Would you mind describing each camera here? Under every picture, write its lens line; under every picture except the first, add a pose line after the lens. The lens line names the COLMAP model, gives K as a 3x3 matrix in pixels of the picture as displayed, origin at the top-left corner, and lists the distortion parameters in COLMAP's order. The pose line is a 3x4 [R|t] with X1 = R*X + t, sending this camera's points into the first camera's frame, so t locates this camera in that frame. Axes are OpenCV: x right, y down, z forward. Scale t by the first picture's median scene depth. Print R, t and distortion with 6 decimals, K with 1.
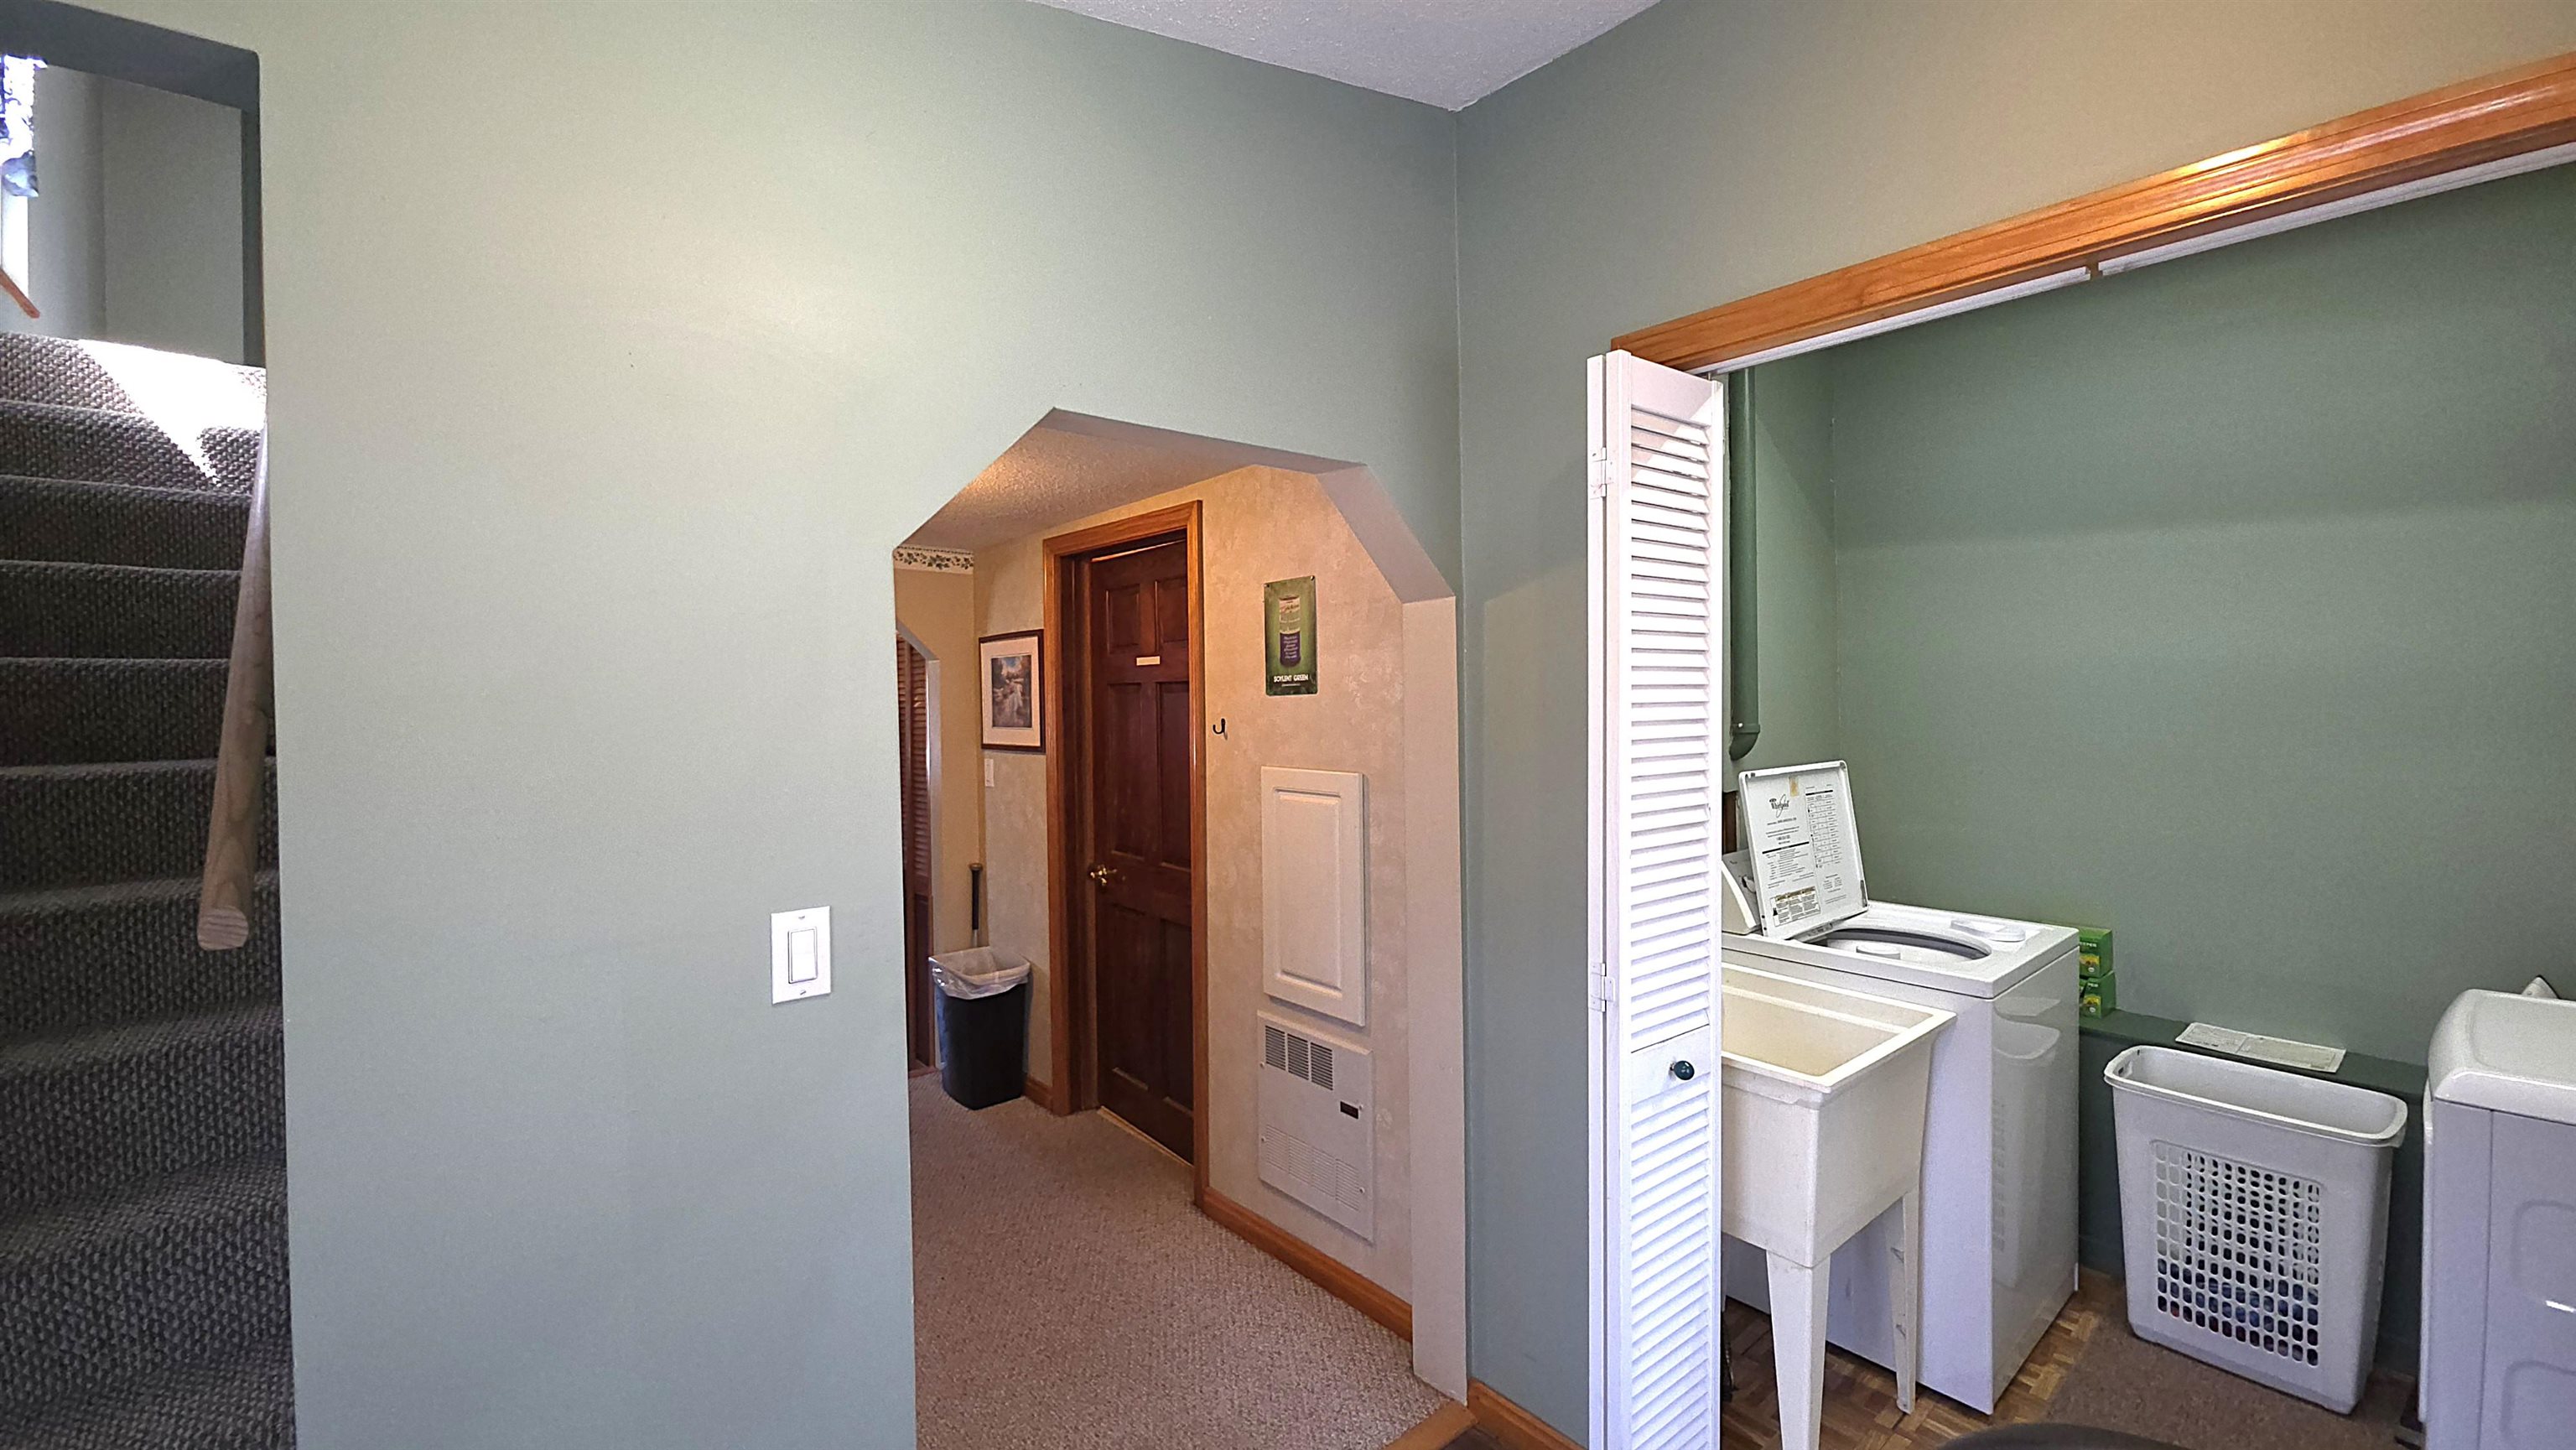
lens RADIAL K [[1019.5, 0, 1276.4], [0, 1019.5, 709.1], [0, 0, 1]] dist [0.013074, -0.006885]
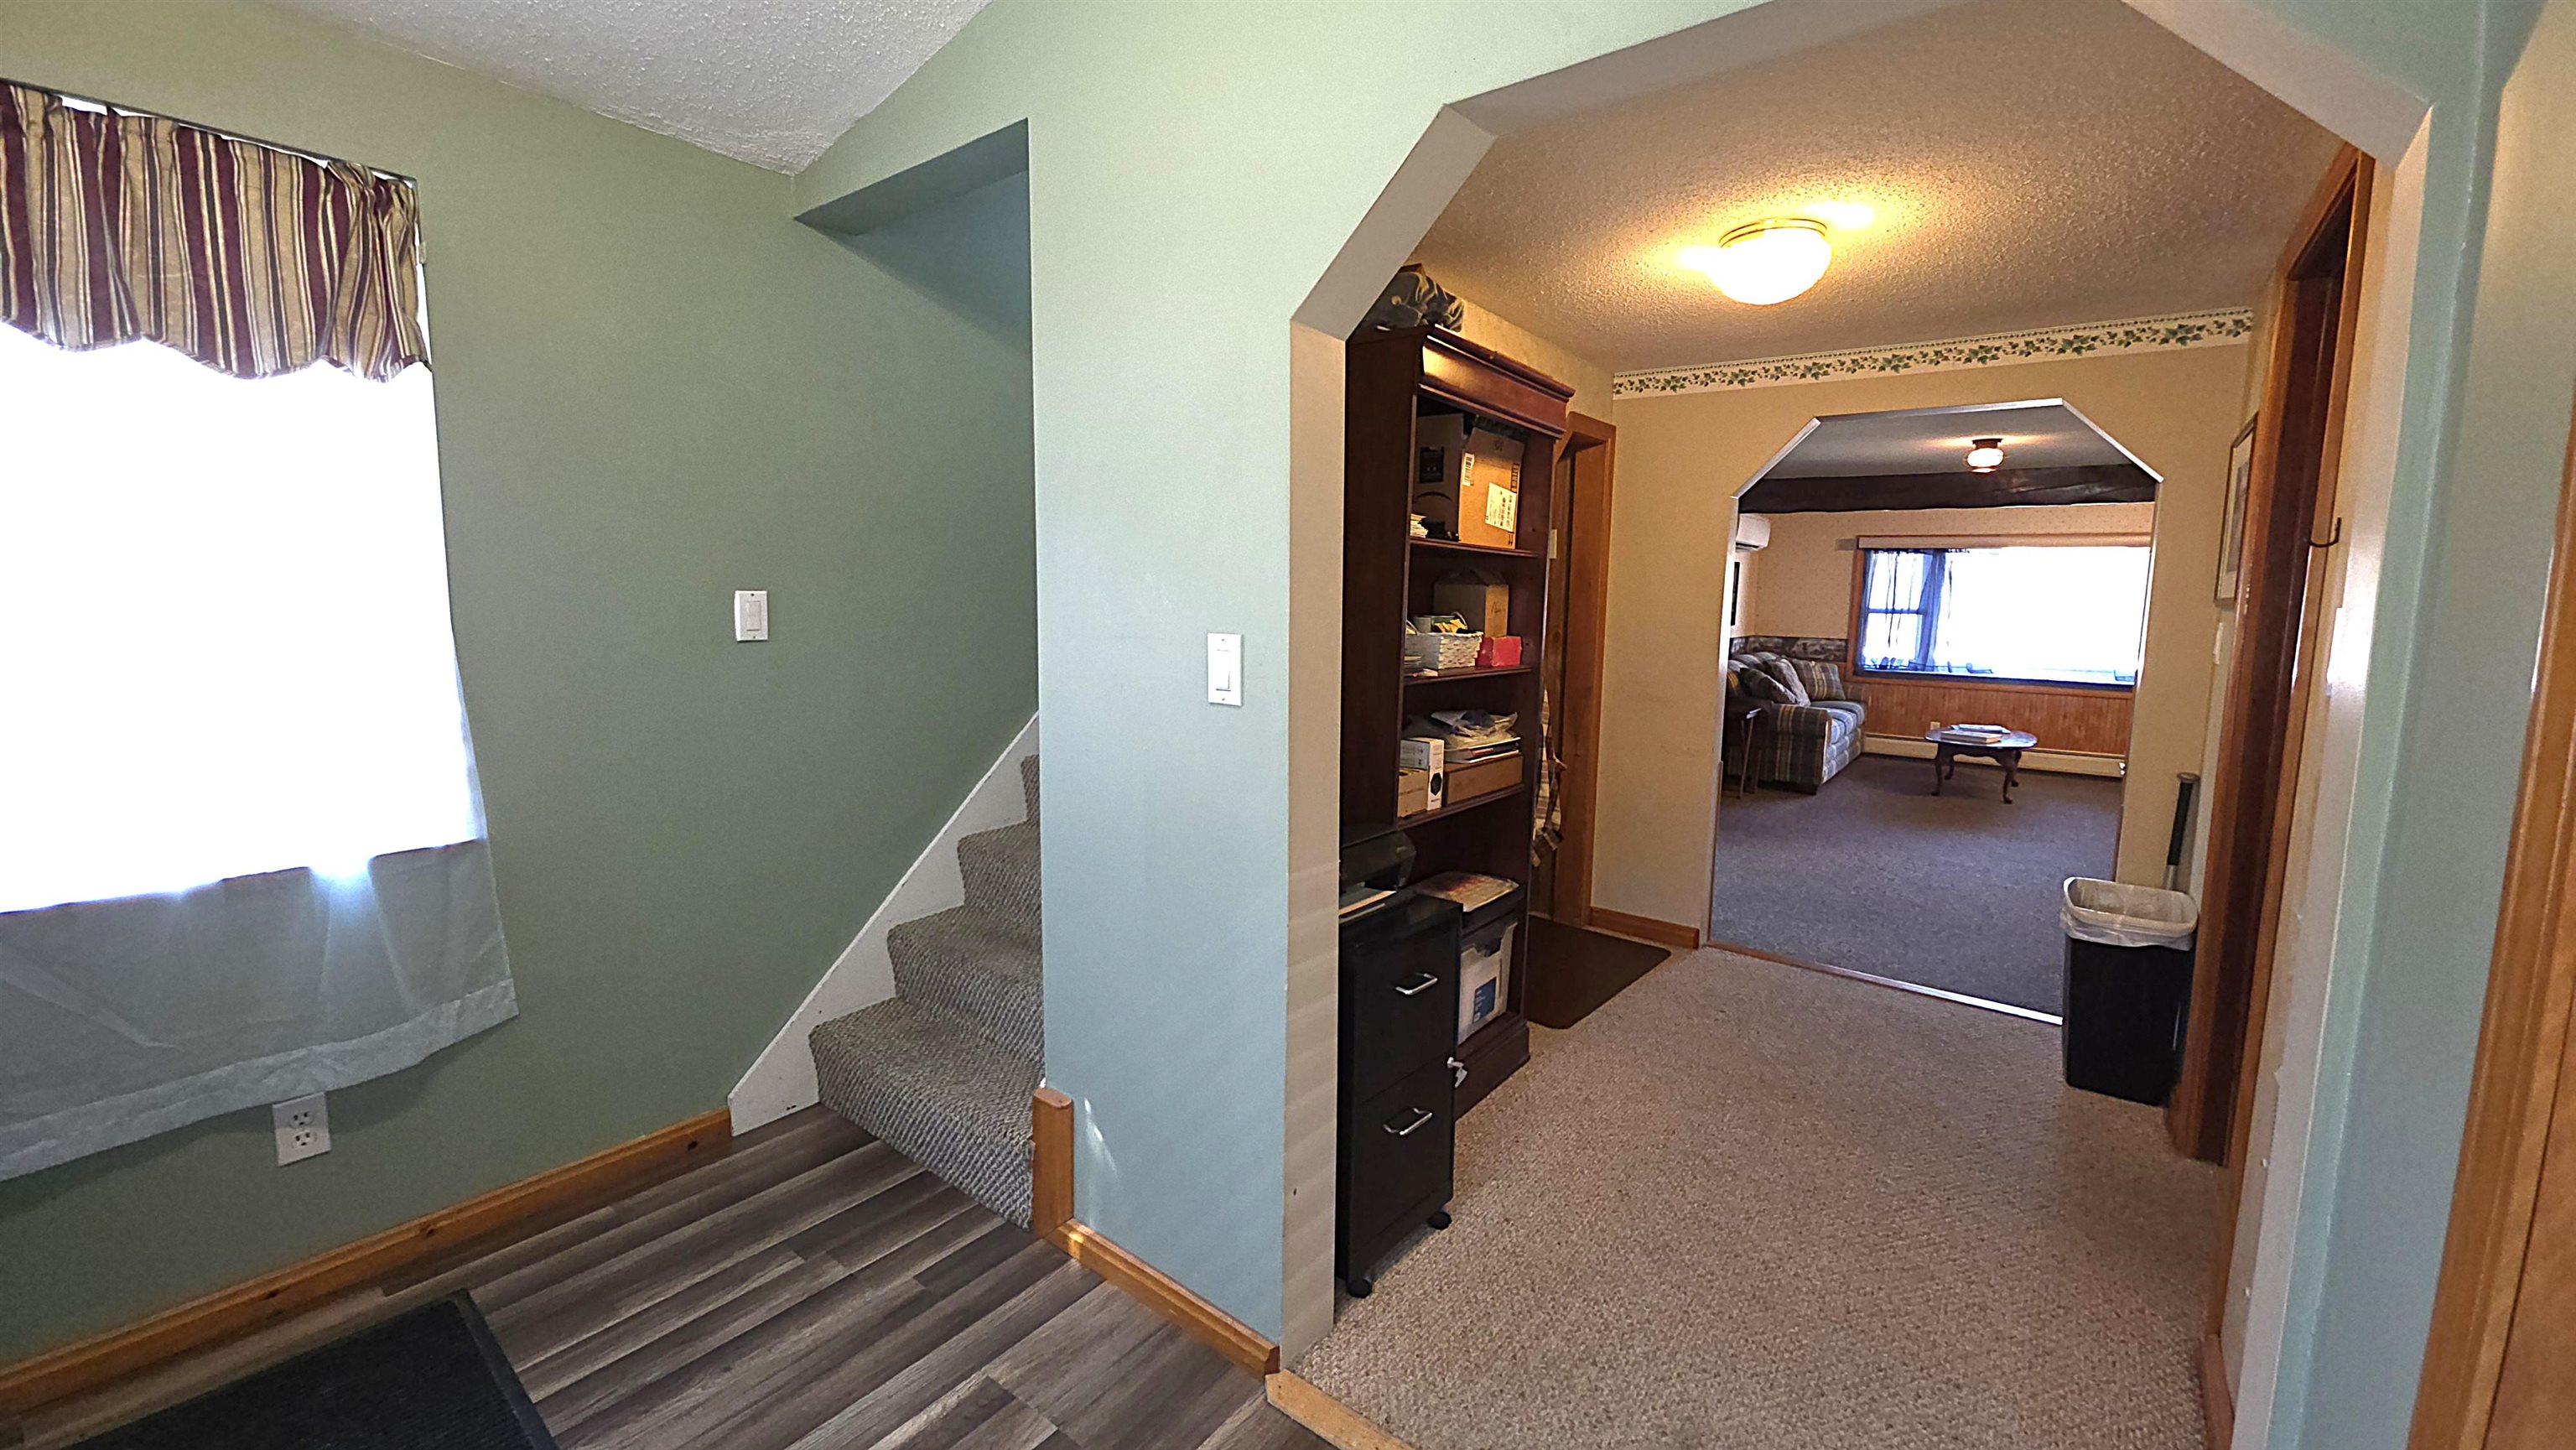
lens RADIAL K [[1019.5, 0, 1276.4], [0, 1019.5, 709.1], [0, 0, 1]] dist [0.013074, -0.006885]
pose [[0.216429, 0.125518, -0.968196, 0.747257], [-0.028751, 0.992090, 0.122189, 0.128628], [0.975875, 0.001391, 0.218326, 0.763786]]
